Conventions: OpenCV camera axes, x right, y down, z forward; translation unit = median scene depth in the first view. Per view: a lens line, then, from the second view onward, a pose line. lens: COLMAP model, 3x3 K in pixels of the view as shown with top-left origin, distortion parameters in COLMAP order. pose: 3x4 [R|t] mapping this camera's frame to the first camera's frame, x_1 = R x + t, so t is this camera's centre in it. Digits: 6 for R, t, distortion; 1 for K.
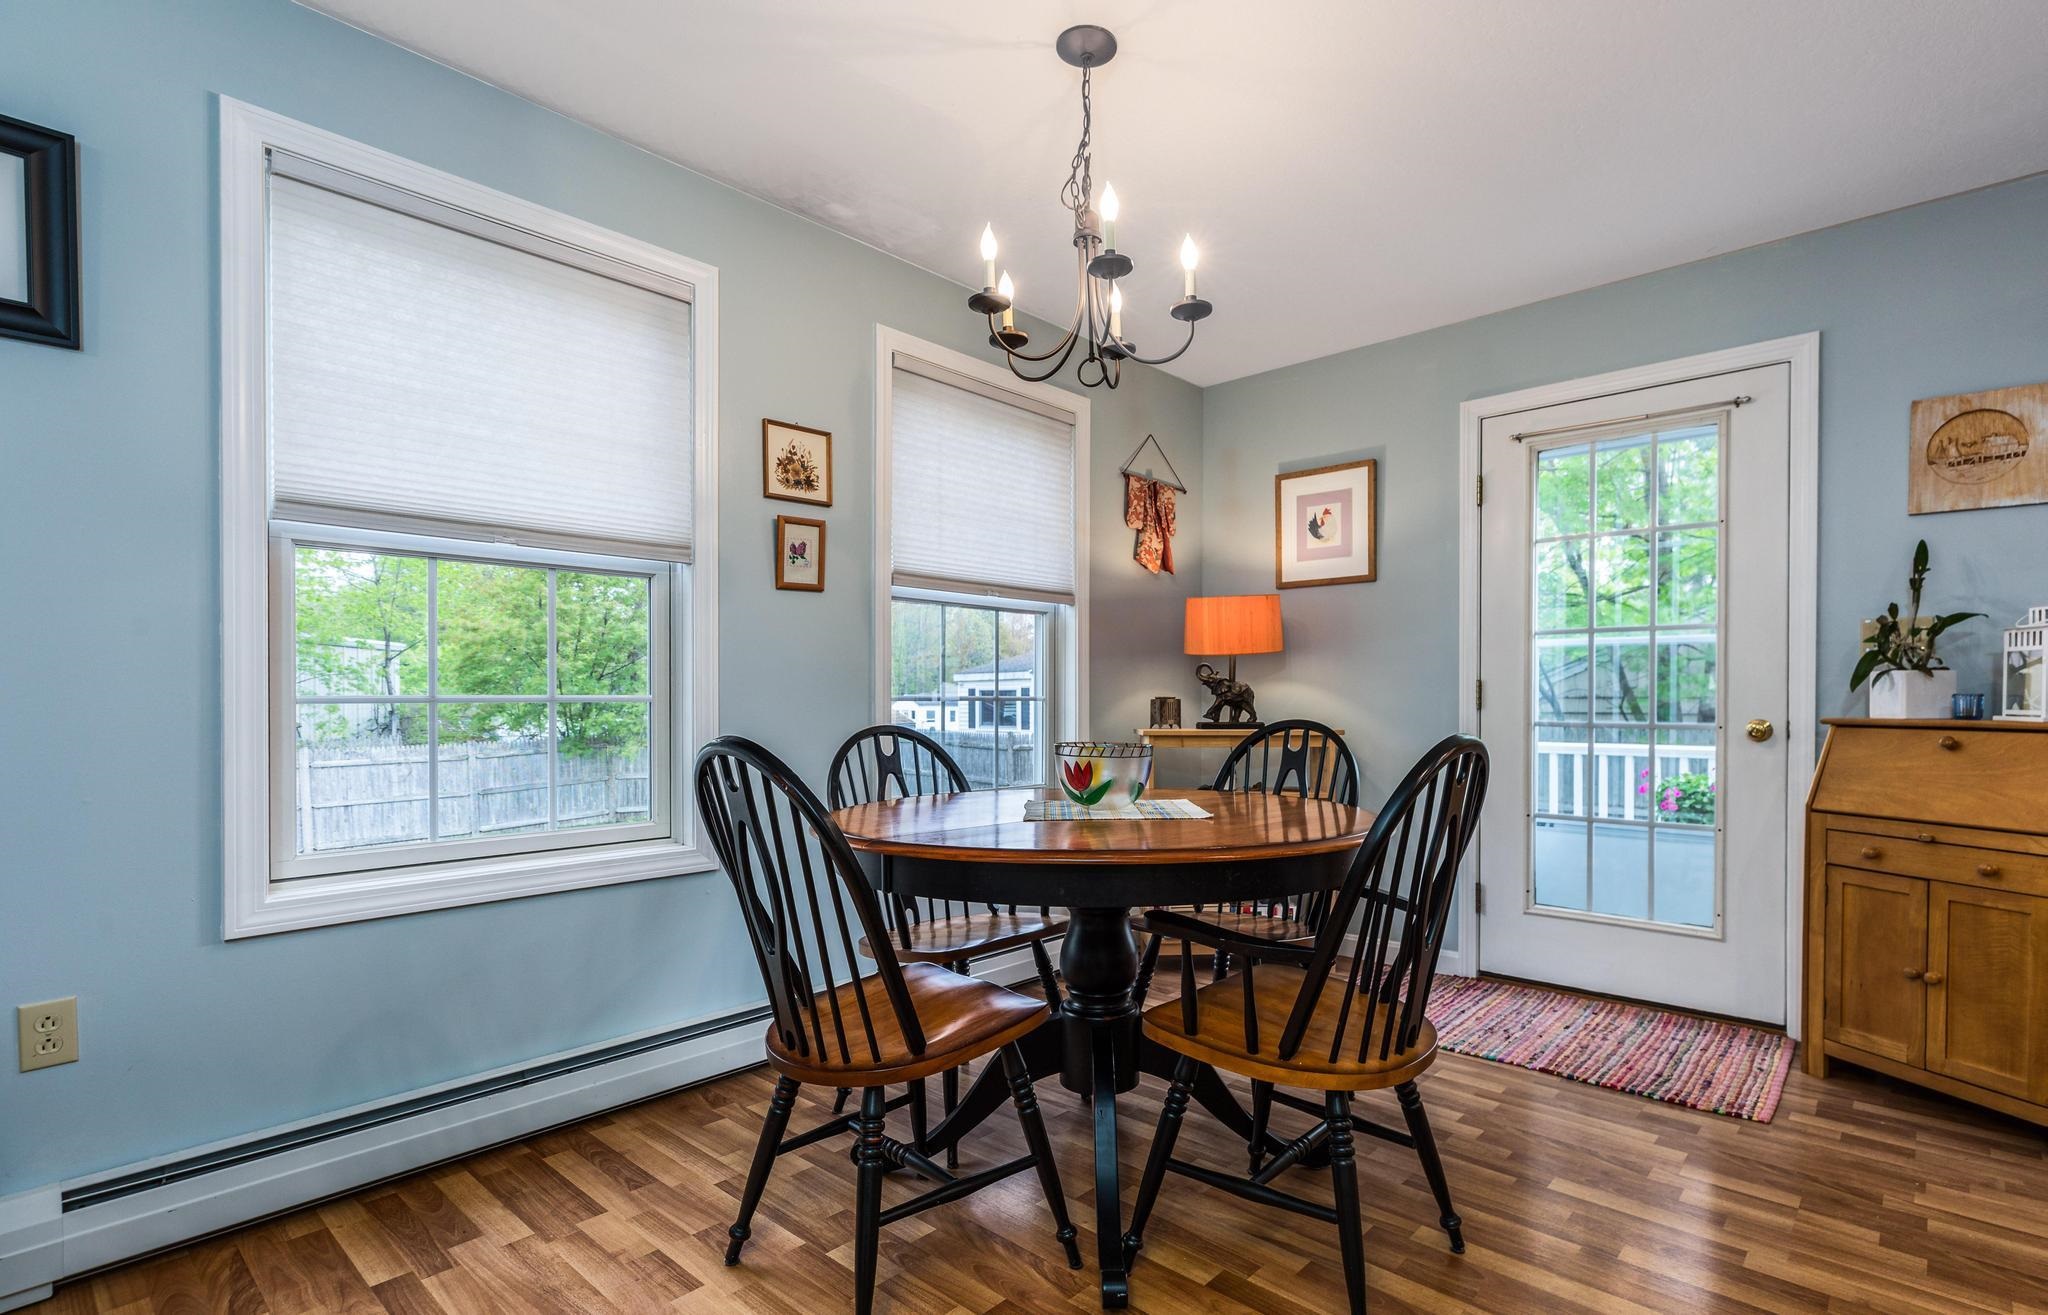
lens RADIAL K [[998.2, 0, 1084.8], [0, 998.2, 715.2], [0, 0, 1]] dist [0.004366, 0.001973]
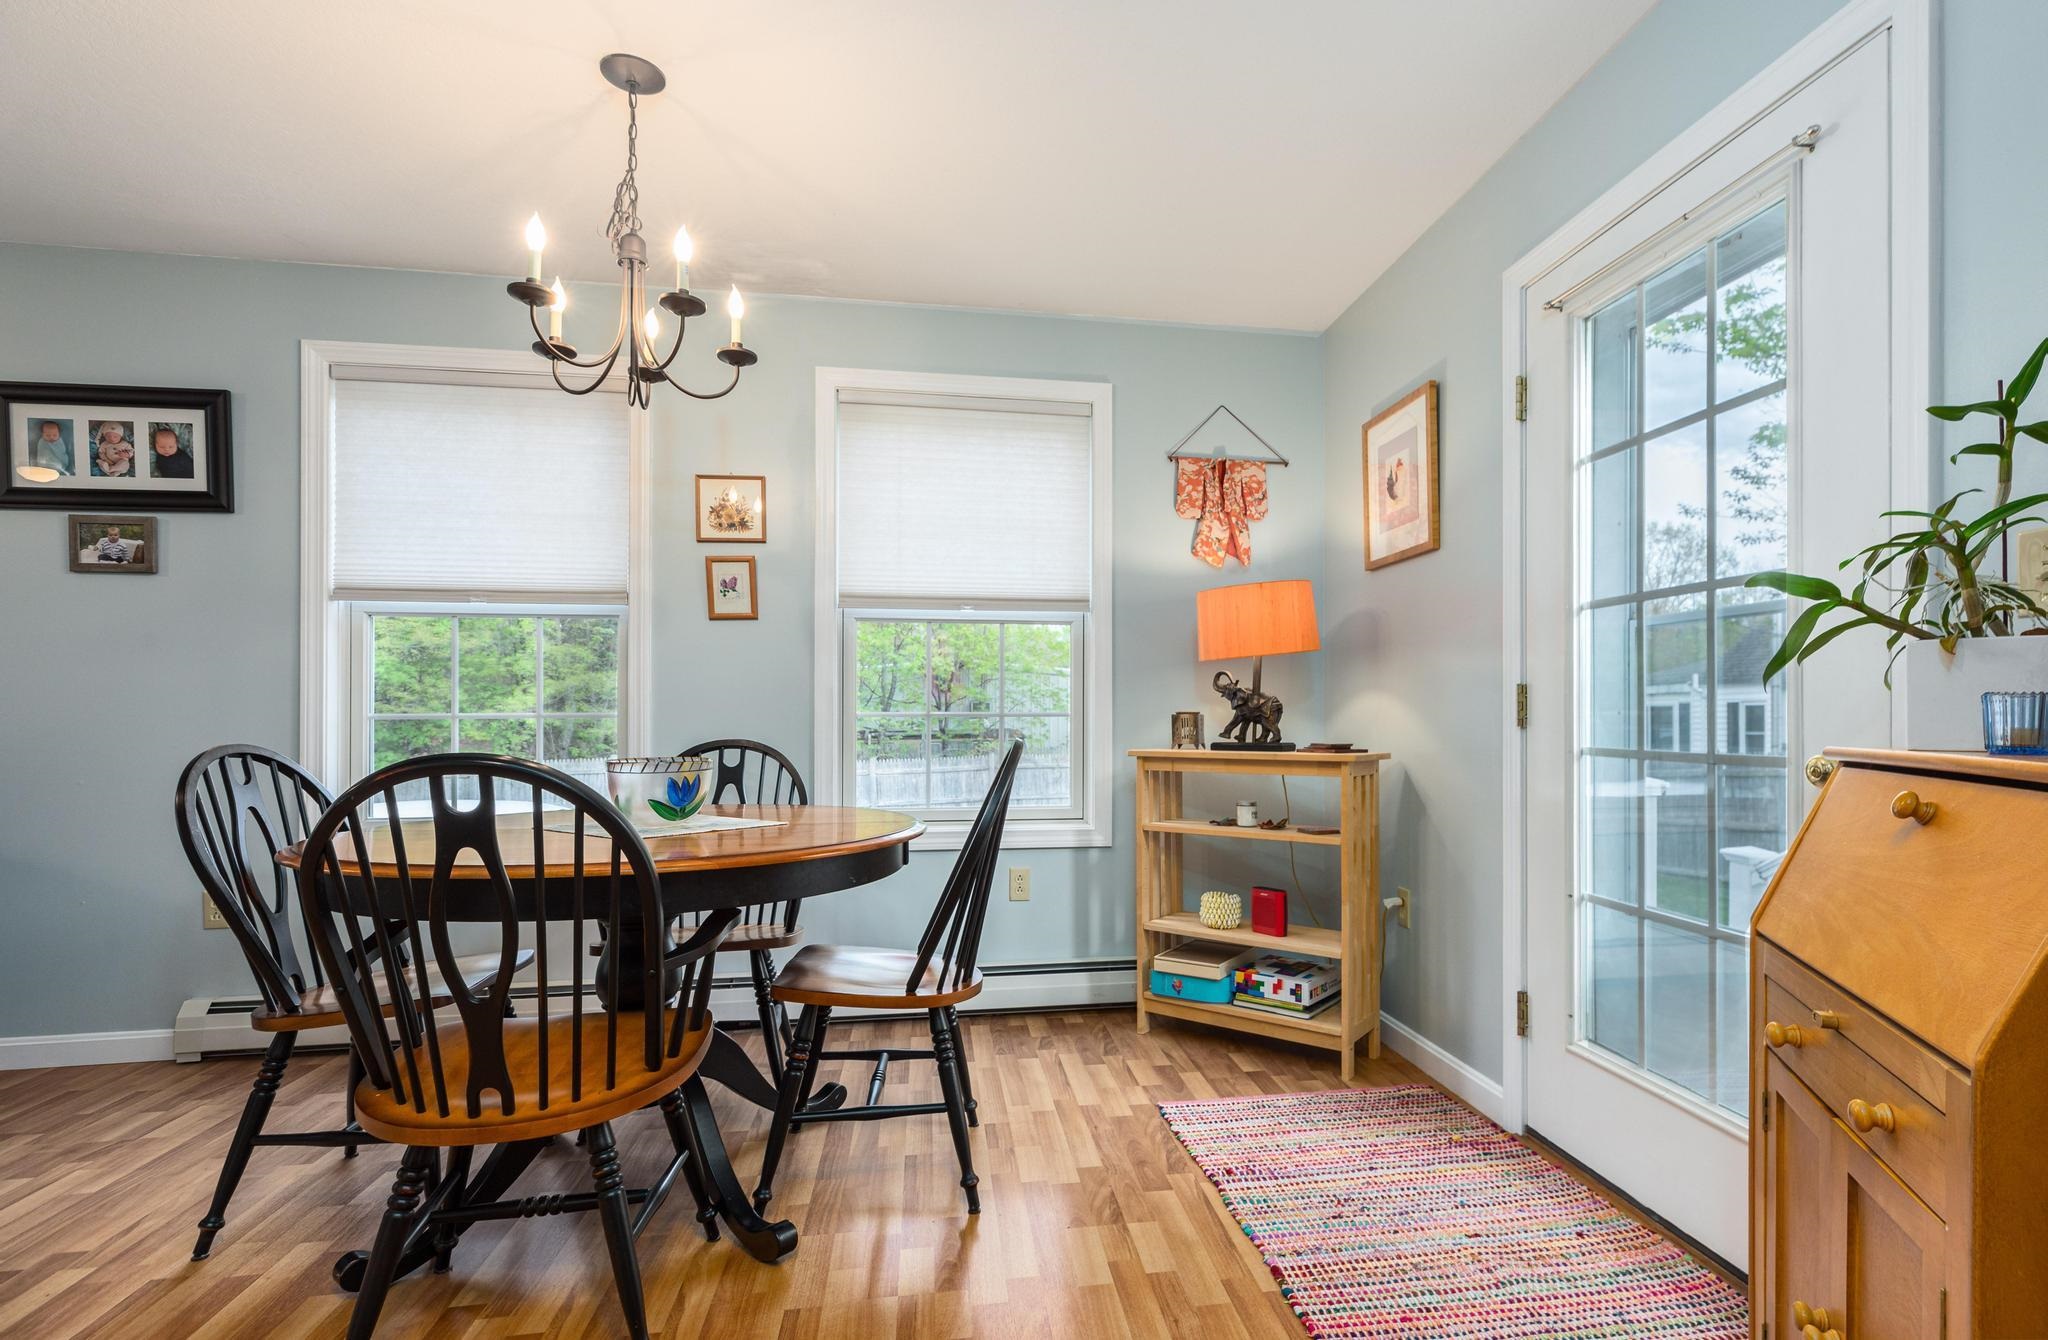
lens RADIAL K [[998.2, 0, 1069.7], [0, 998.2, 721.1], [0, 0, 1]] dist [0.004366, 0.001973]
pose [[0.766083, -0.000068, -0.642742, 0.772311], [-0.008227, 0.999917, -0.009912, -0.001679], [0.642689, 0.012881, 0.766019, 0.395443]]
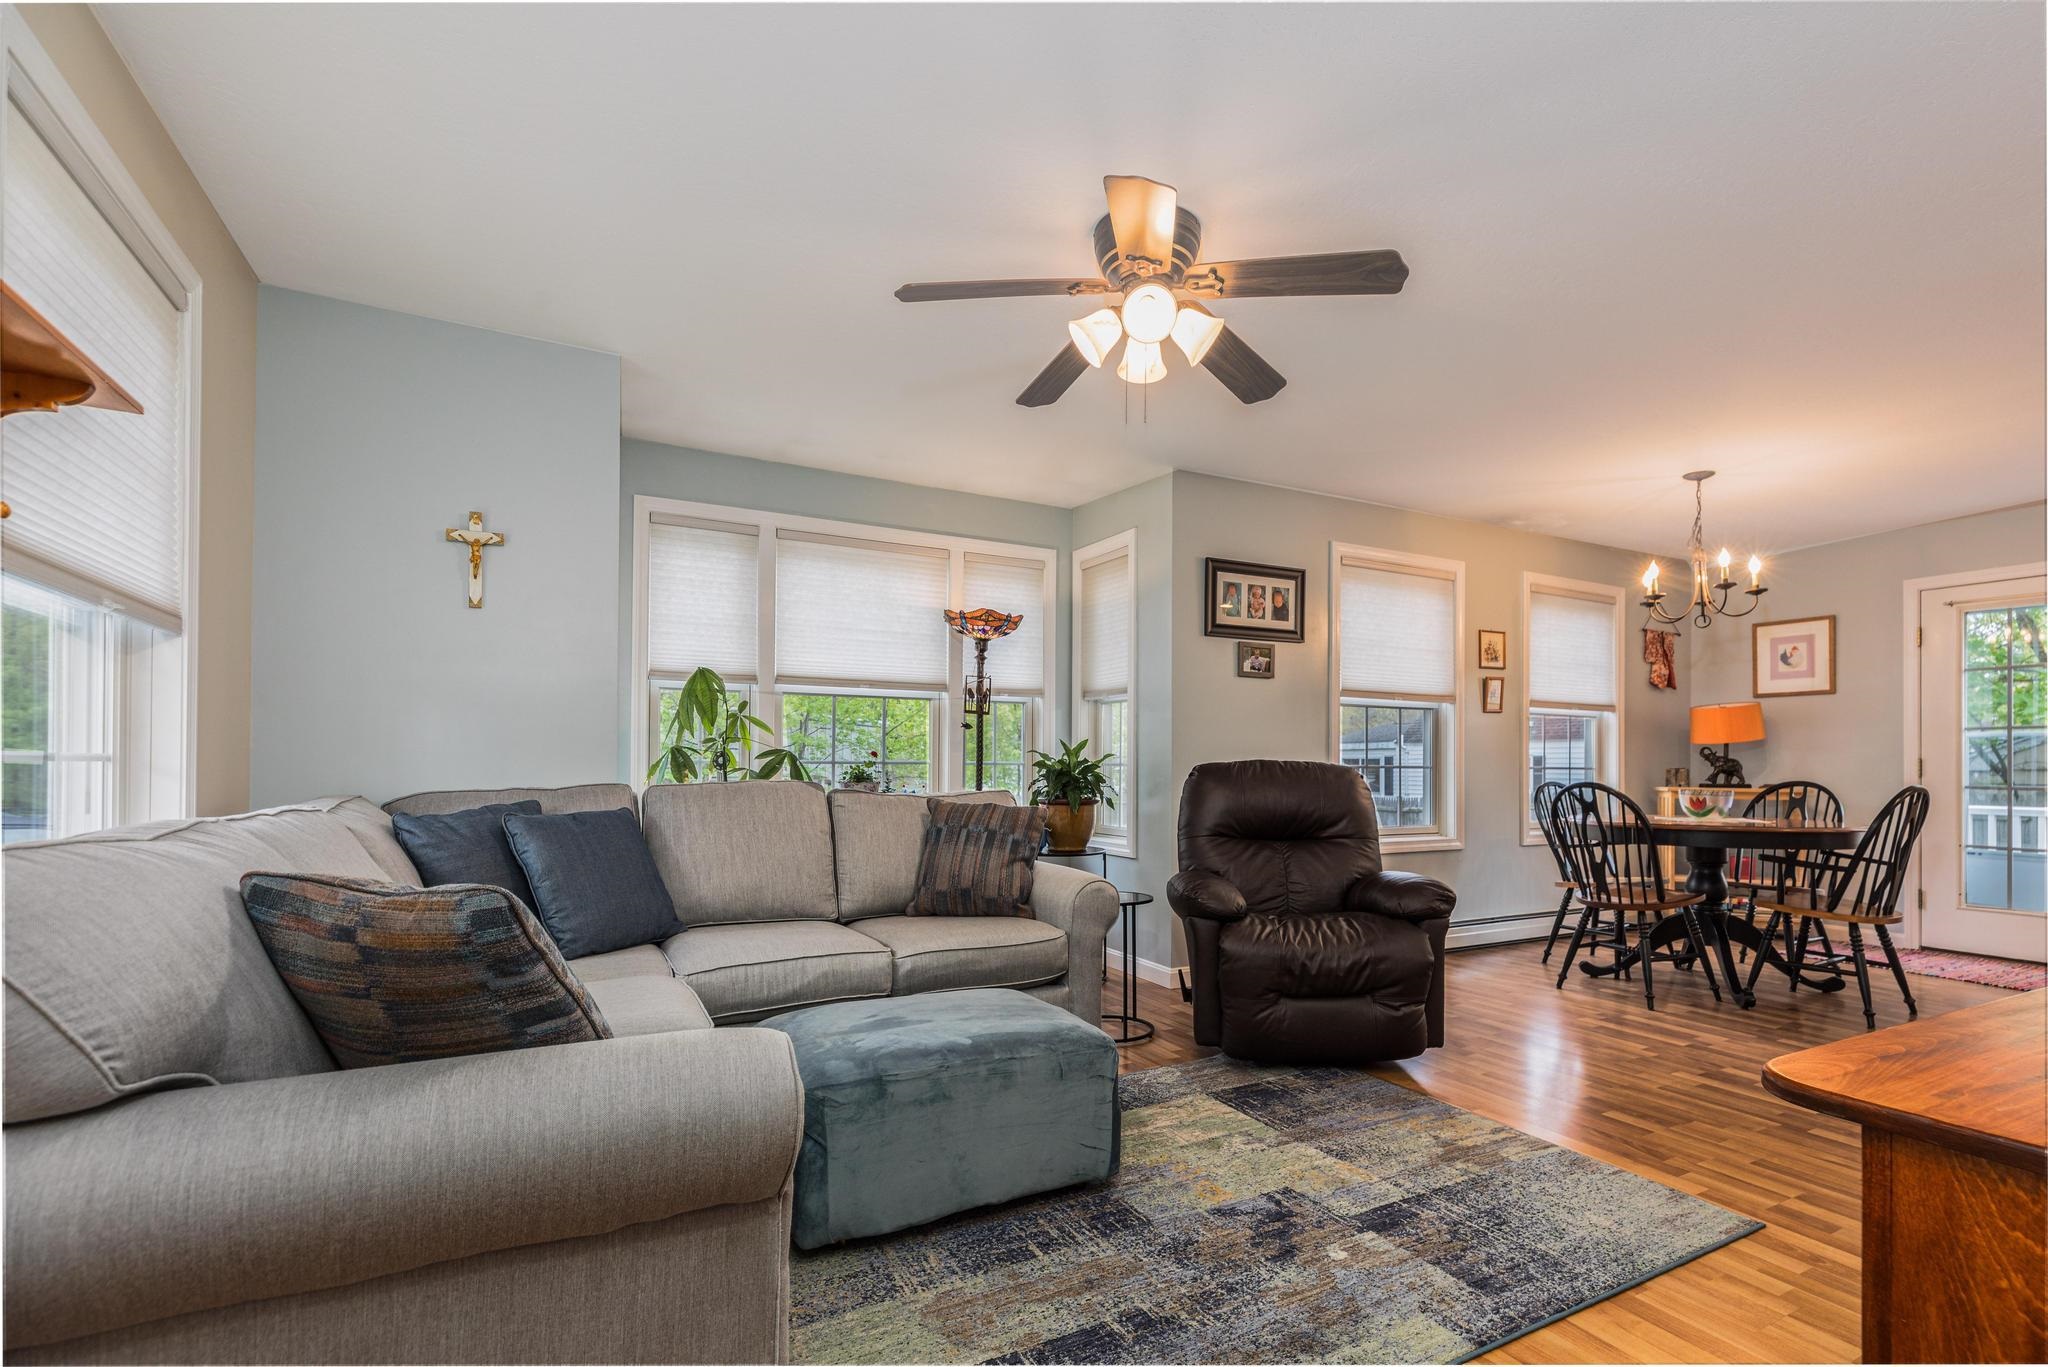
lens RADIAL K [[975.4, 0, 1054.8], [0, 975.4, 757.9], [0, 0, 1]] dist [0.014499, -0.002142]
pose [[0.943555, 0.003681, -0.331196, -0.482715], [-0.011719, 0.999683, -0.022277, 0.018734], [0.331009, 0.024901, 0.943299, -1.170537]]
